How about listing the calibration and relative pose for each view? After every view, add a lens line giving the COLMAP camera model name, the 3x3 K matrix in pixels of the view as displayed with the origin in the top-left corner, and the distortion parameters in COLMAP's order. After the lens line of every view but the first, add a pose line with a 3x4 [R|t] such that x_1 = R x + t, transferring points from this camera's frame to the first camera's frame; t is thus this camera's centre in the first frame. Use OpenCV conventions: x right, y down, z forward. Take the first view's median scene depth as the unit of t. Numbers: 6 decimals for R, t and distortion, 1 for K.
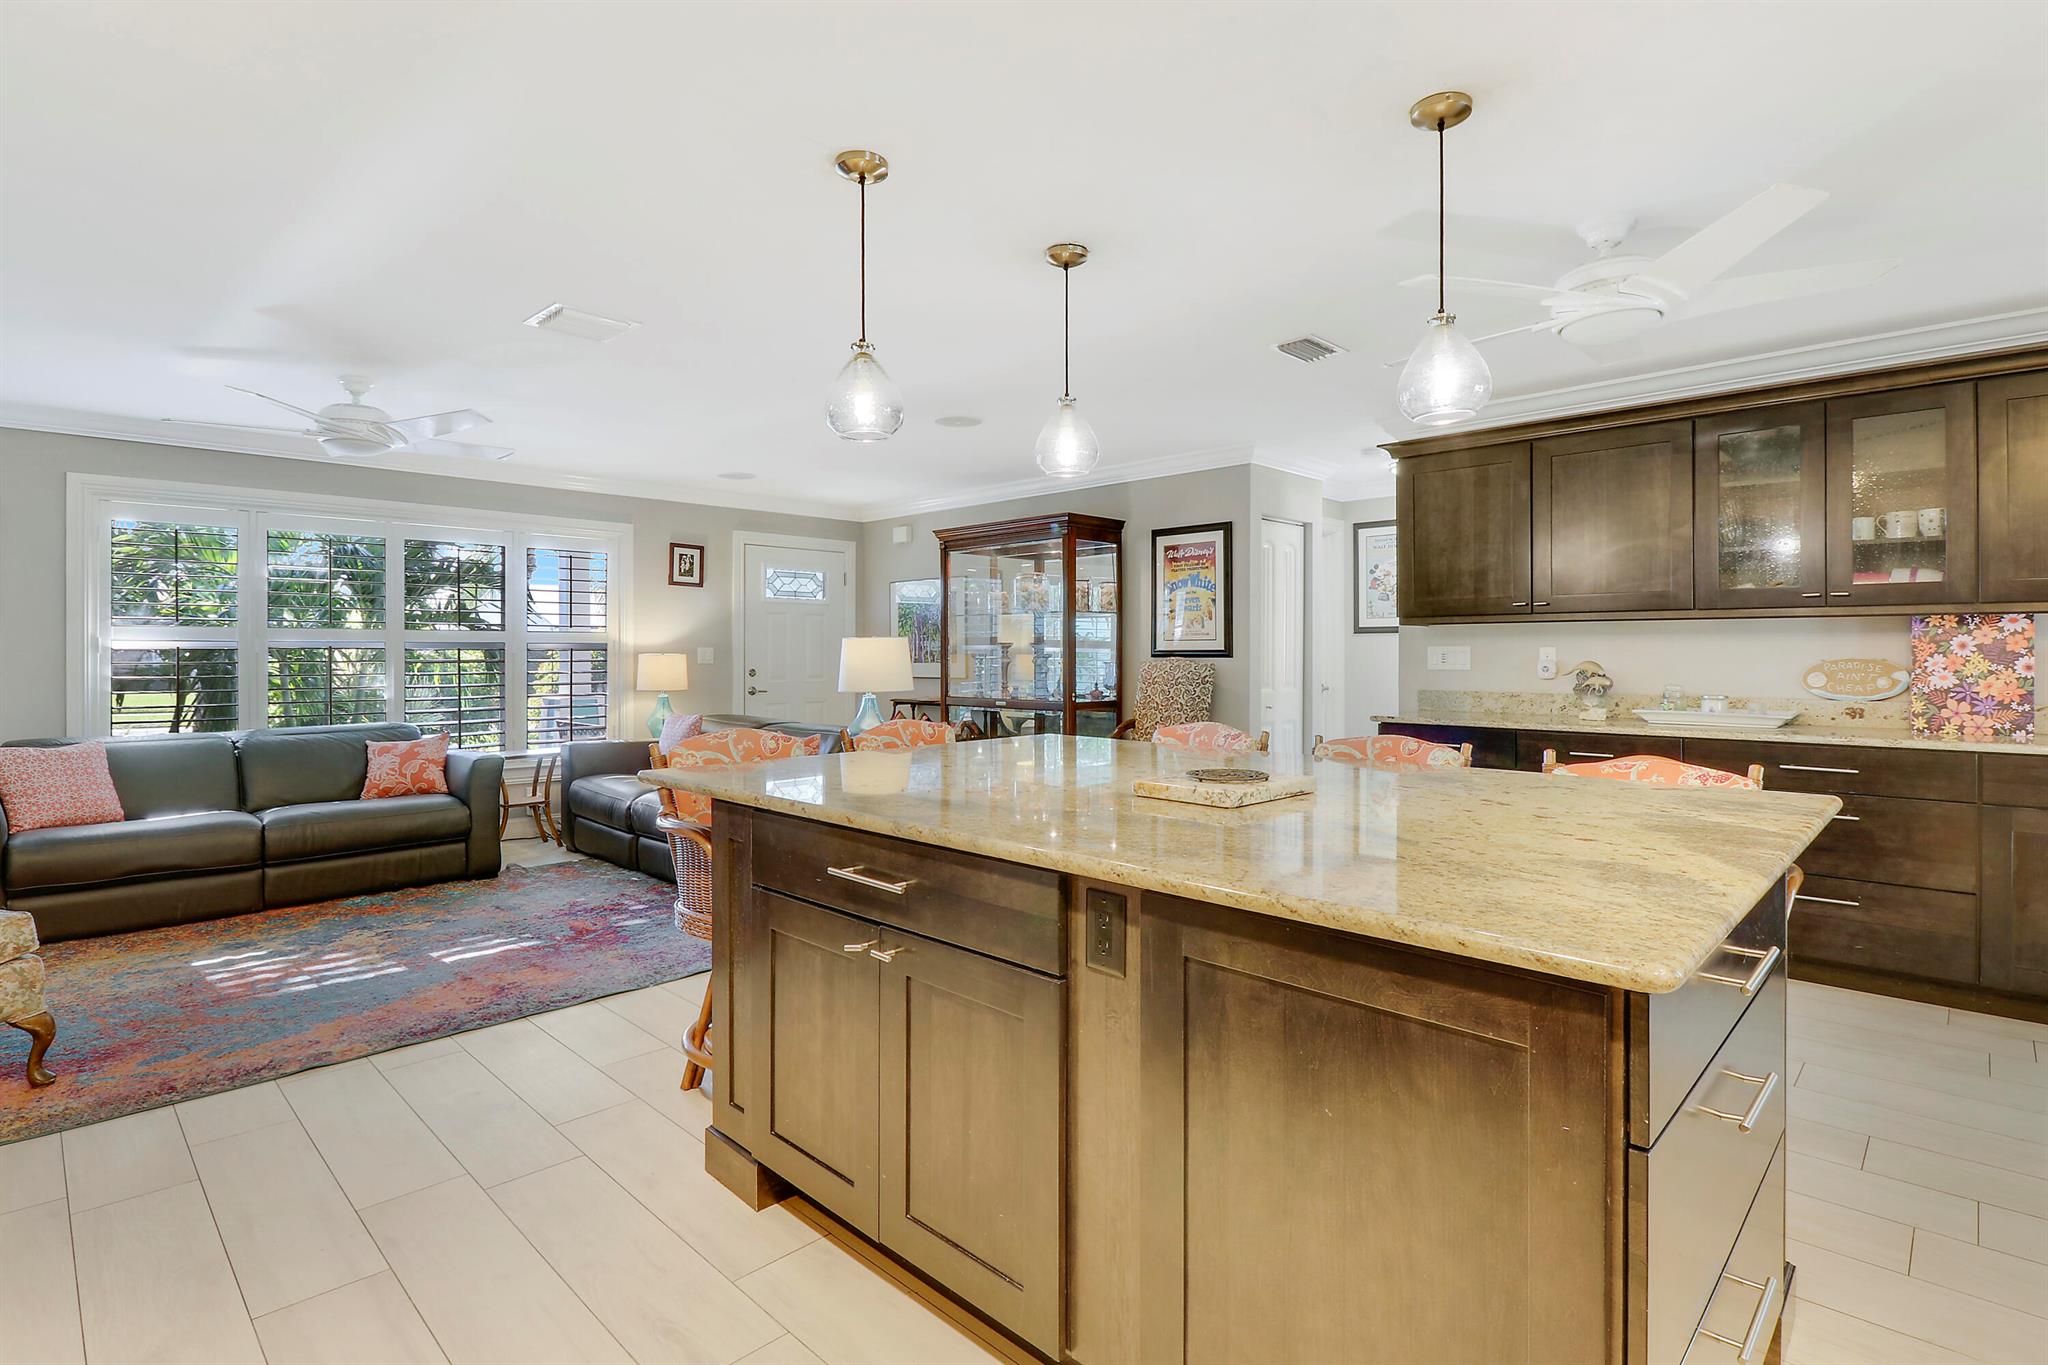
lens RADIAL K [[1000.5, 0, 1050.9], [0, 1000.5, 635.7], [0, 0, 1]] dist [-0.003799, -0.010696]
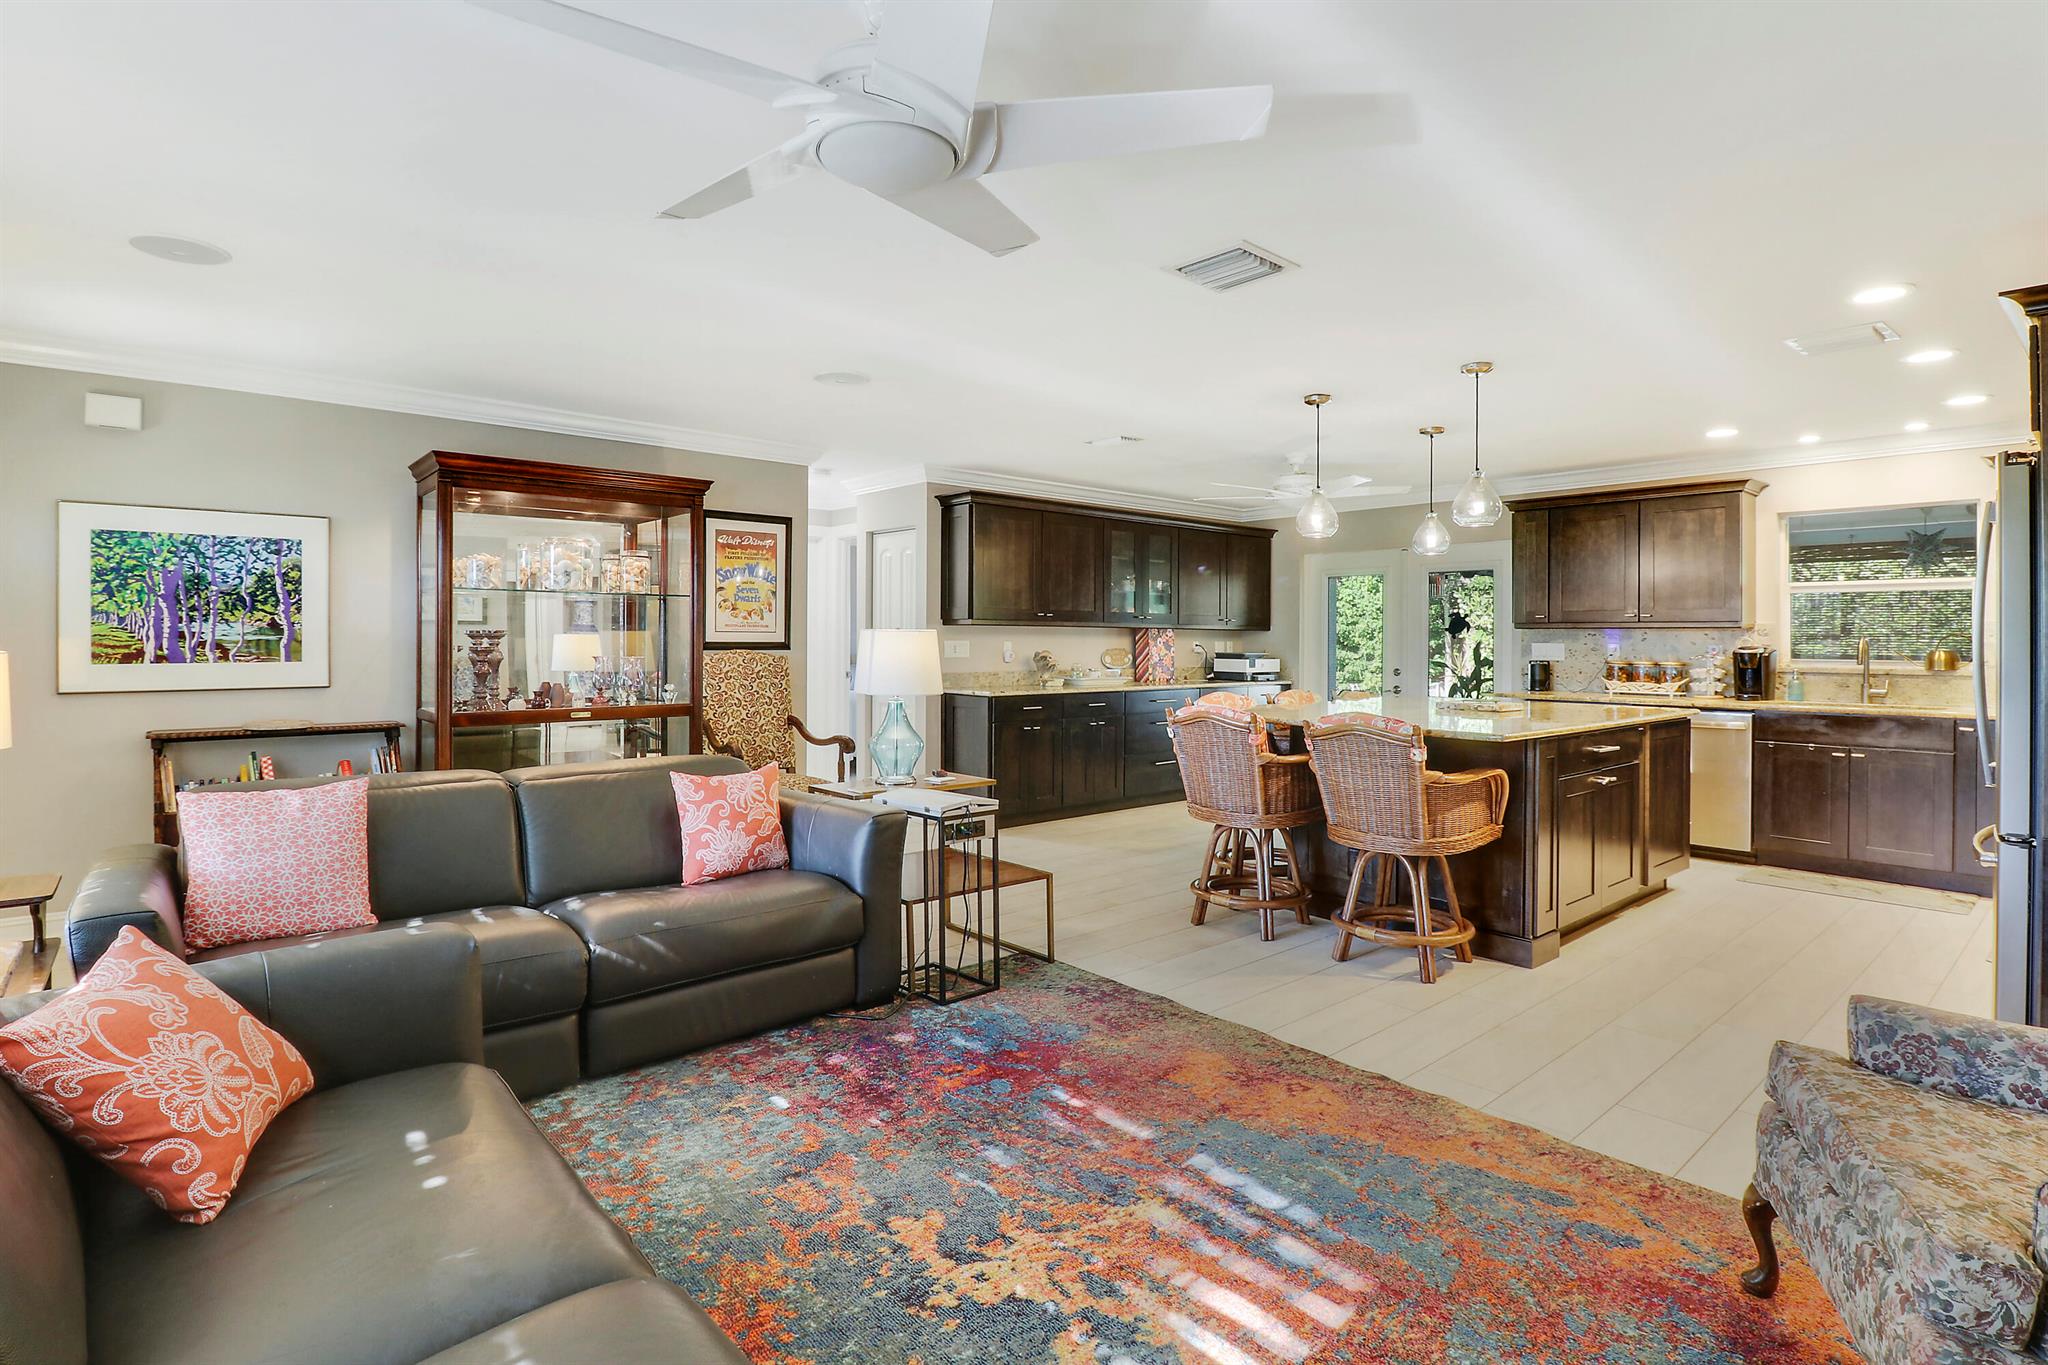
lens RADIAL K [[1000.5, 0, 992.3], [0, 1000.5, 634.8], [0, 0, 1]] dist [-0.003799, -0.010696]
pose [[0.109686, 0.007721, 0.993936, -0.931766], [-0.020968, 0.999765, -0.005452, 0.008854], [-0.993745, -0.020243, 0.109822, 0.771639]]
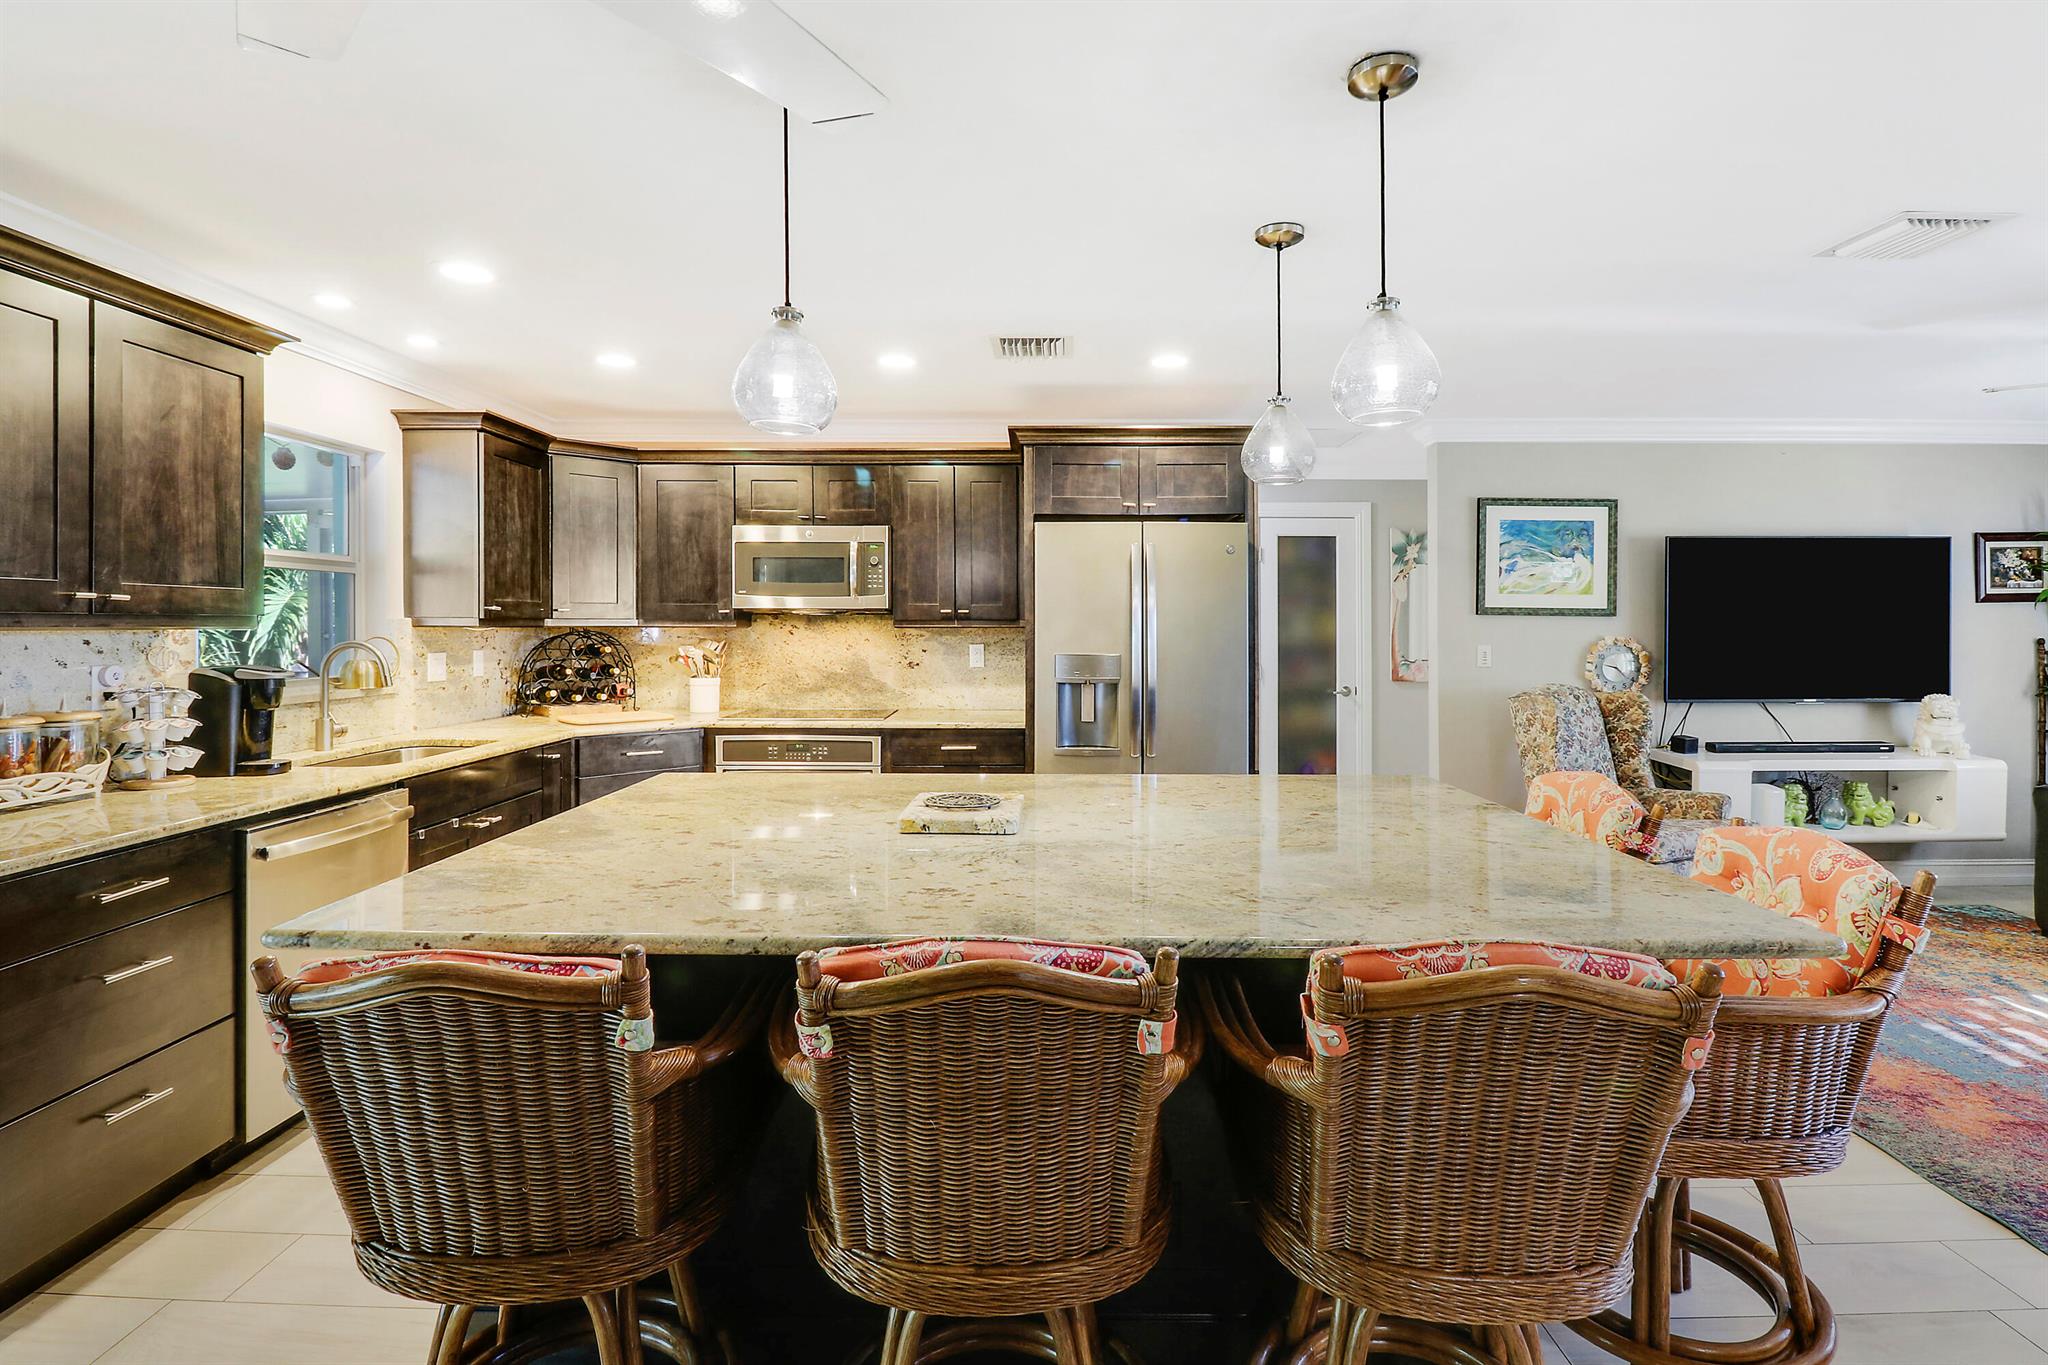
lens RADIAL K [[955.0, 0, 1027.0], [0, 955.0, 622.4], [0, 0, 1]] dist [-0.000619, -0.011976]
pose [[-0.731346, -0.001690, -0.682004, 0.330058], [0.009969, 0.999864, -0.013168, -0.015215], [0.681934, -0.016429, -0.731230, 0.735125]]
